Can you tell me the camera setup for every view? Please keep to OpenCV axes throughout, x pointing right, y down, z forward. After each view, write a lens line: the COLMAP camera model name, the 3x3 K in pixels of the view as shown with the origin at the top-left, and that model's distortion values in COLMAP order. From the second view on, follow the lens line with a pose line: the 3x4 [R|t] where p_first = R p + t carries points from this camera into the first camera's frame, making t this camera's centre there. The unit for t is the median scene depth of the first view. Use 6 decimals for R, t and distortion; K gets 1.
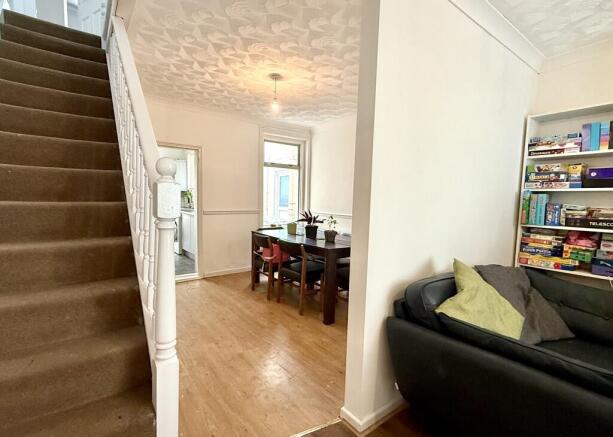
lens RADIAL K [[295.0, 0, 307.7], [0, 295.0, 222.0], [0, 0, 1]] dist [-0.000038, 0.000035]
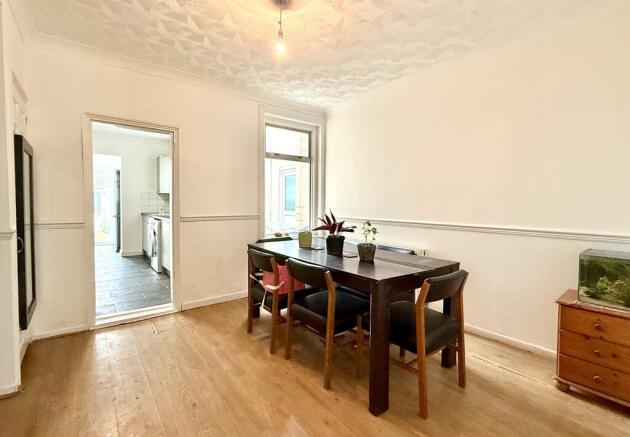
lens RADIAL K [[287.9, 0, 313.6], [0, 287.9, 213.4], [0, 0, 1]] dist [0.015245, 0.000042]
pose [[0.999852, -0.013350, 0.010876, -0.042163], [0.013843, 0.998817, -0.046618, -0.009219], [-0.010241, 0.046762, 0.998854, 0.328672]]
